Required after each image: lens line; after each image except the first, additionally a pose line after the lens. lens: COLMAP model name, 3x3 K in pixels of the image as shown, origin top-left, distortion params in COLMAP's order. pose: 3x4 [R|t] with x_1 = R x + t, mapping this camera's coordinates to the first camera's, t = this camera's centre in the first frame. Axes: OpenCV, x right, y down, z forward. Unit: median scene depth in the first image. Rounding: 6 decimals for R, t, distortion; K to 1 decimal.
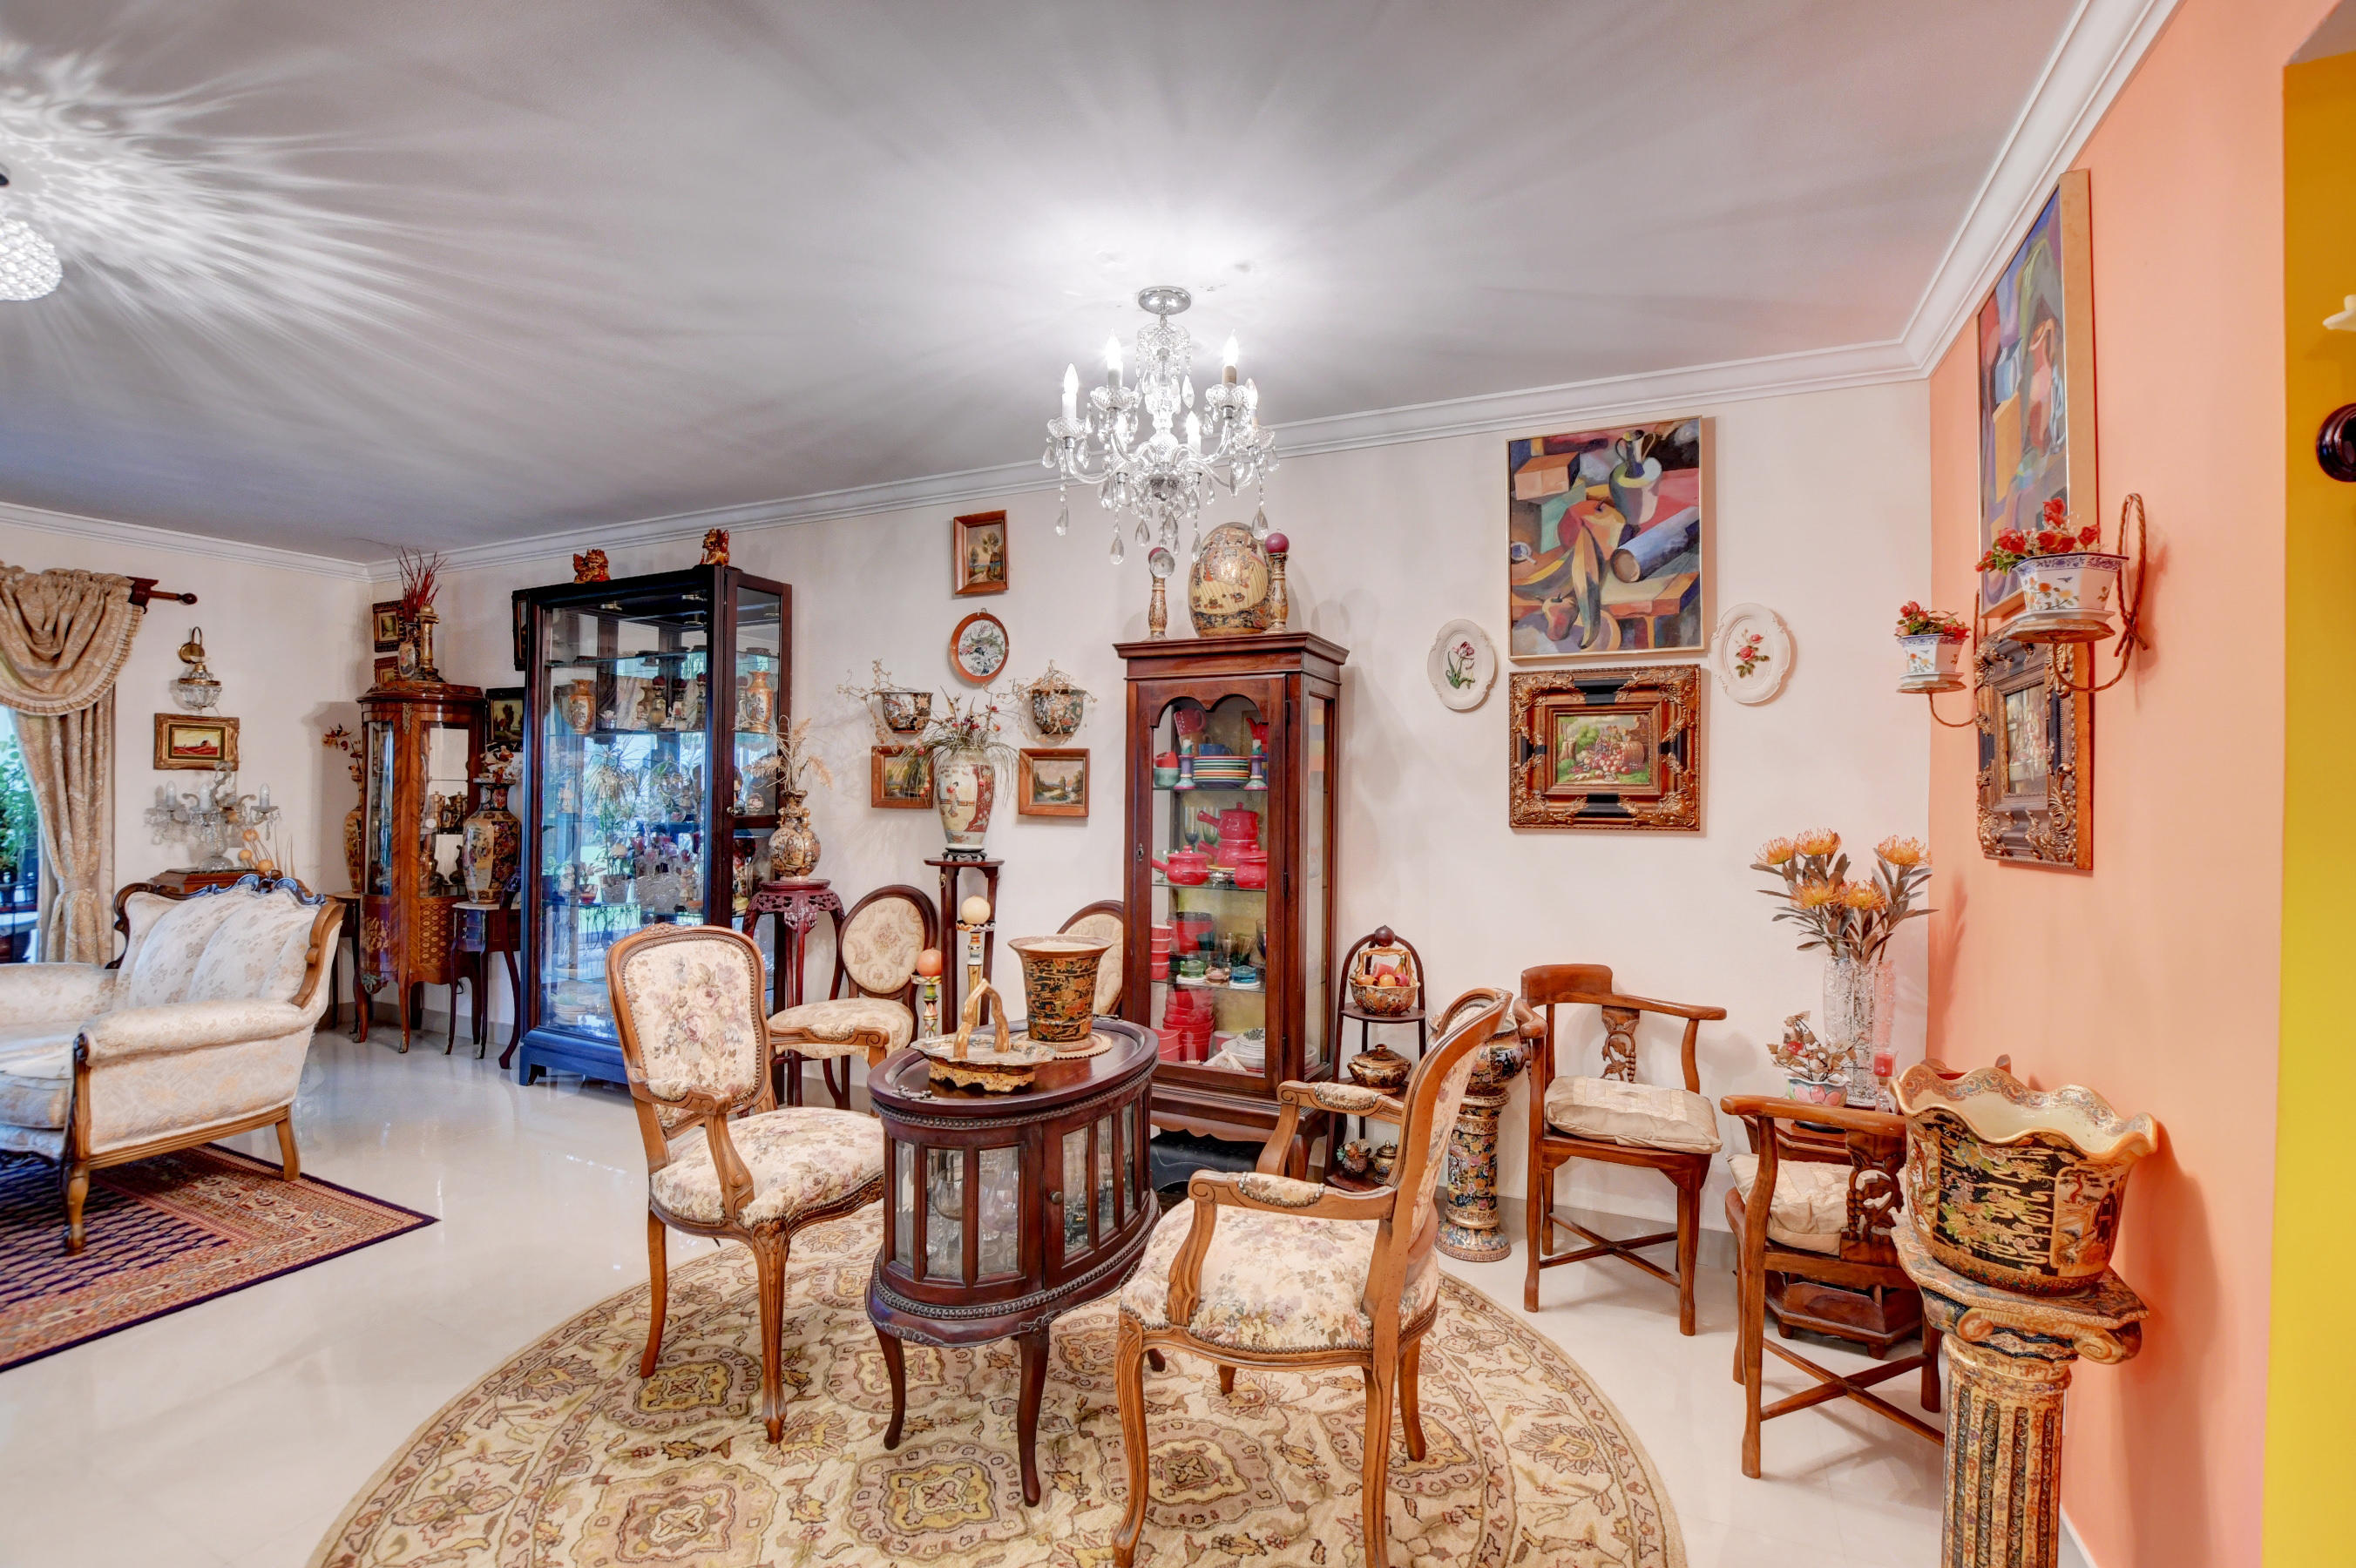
lens RADIAL K [[1029.2, 0, 1179.0], [0, 1029.2, 787.4], [0, 0, 1]] dist [-0.030590, 0.003236]
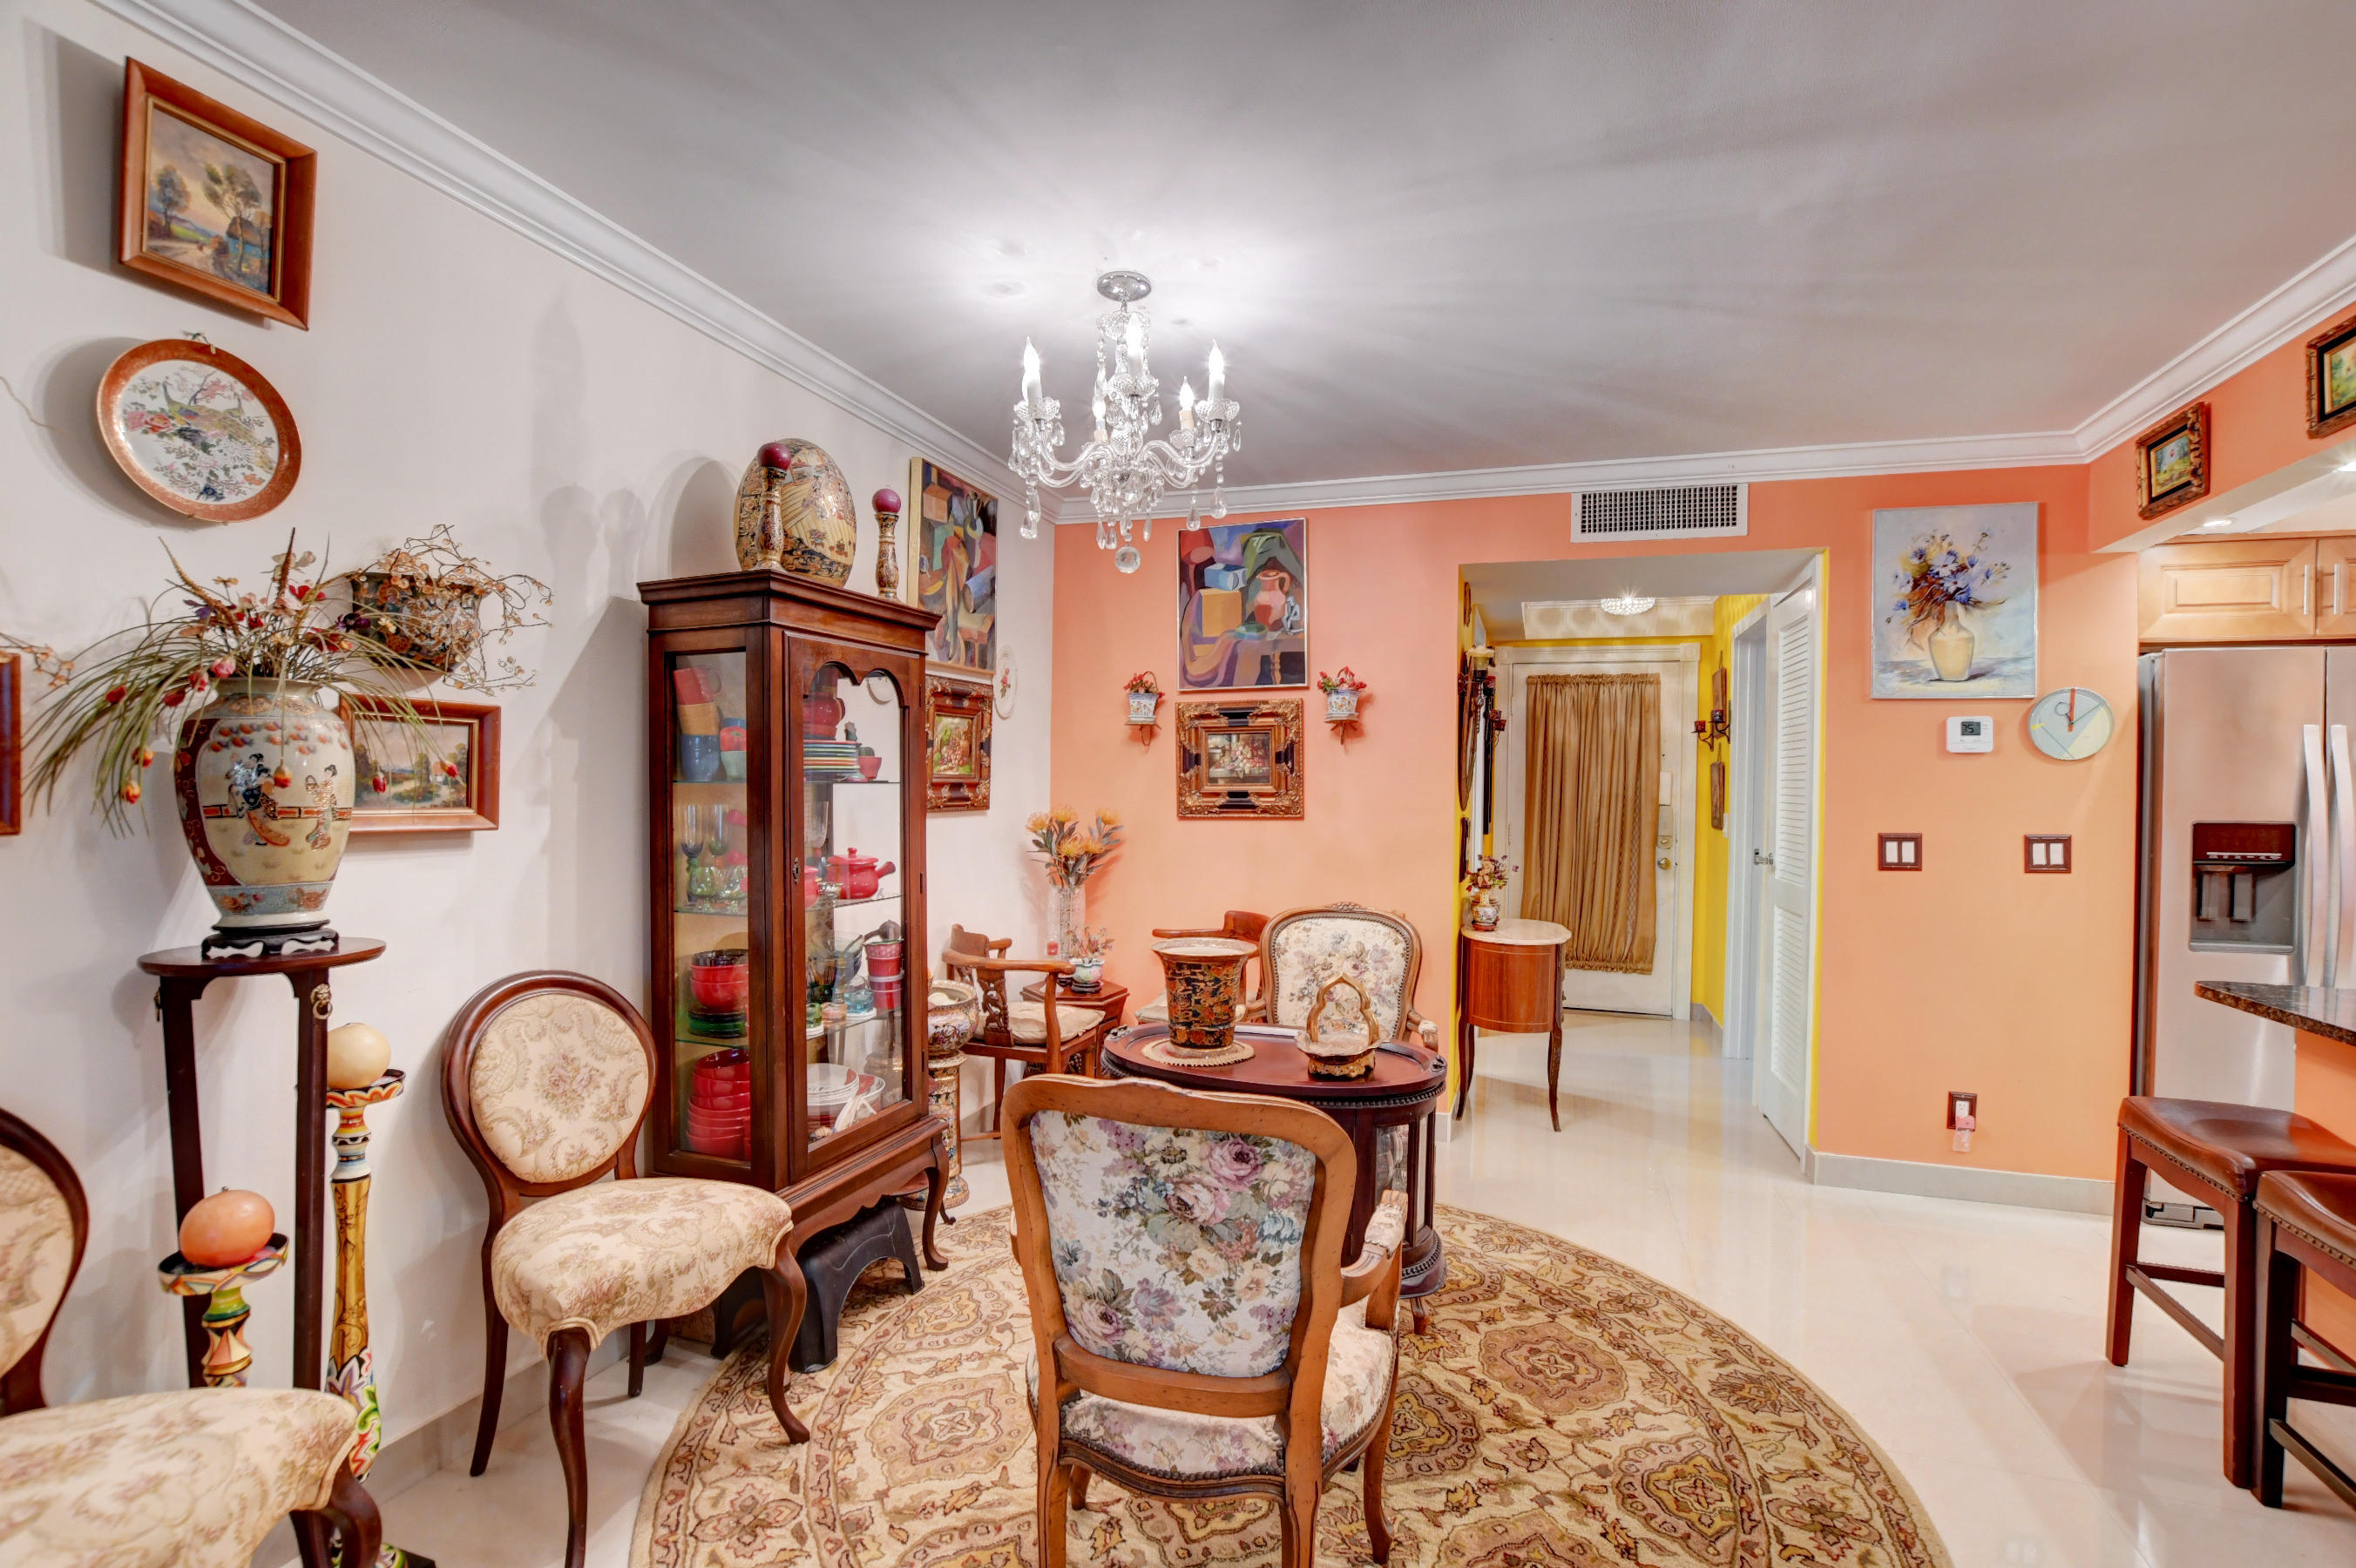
lens RADIAL K [[1029.2, 0, 1178.3], [0, 1029.2, 802.6], [0, 0, 1]] dist [-0.030590, 0.003236]
pose [[-0.099555, -0.031323, 0.994539, -0.832531], [-0.020024, 0.999365, 0.029471, -0.011202], [-0.994831, -0.016980, -0.100119, 0.862318]]
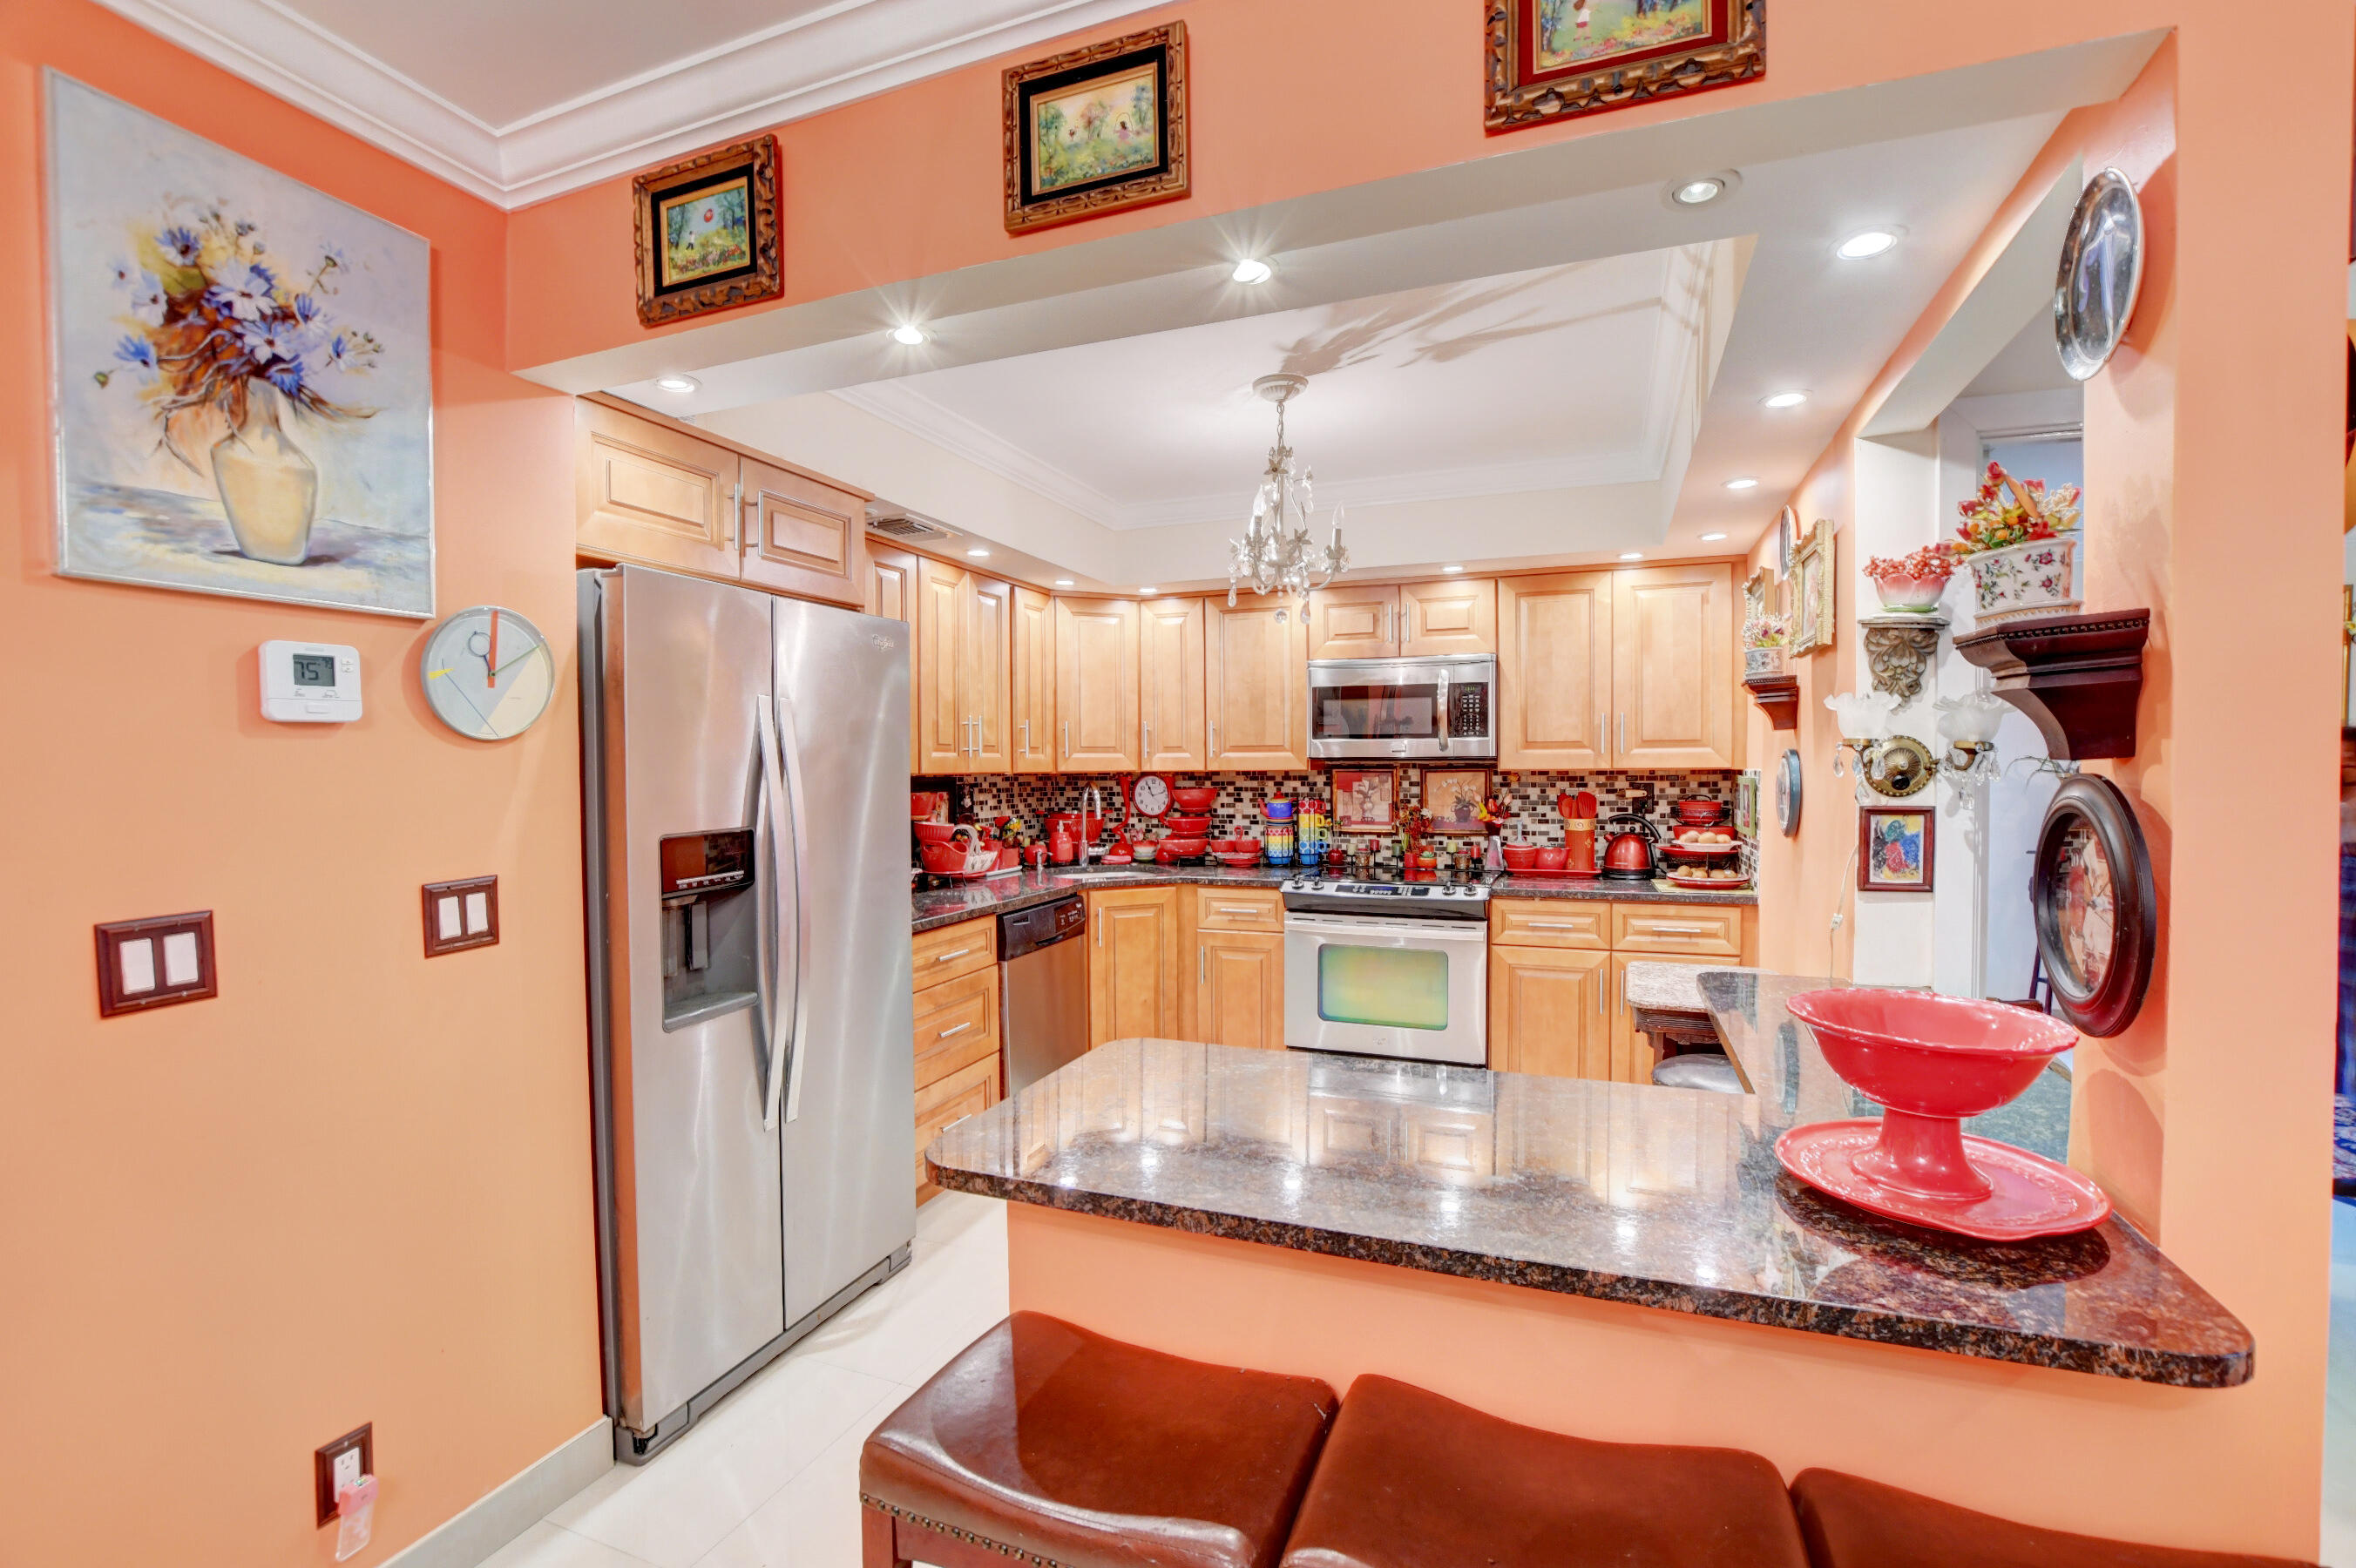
lens RADIAL K [[1029.2, 0, 1188.1], [0, 1029.2, 785.3], [0, 0, 1]] dist [-0.030590, 0.003236]
pose [[-0.998220, -0.008242, -0.059065, -0.221401], [-0.009188, 0.999833, 0.015767, -0.030716], [0.058925, 0.016282, -0.998130, 0.421799]]
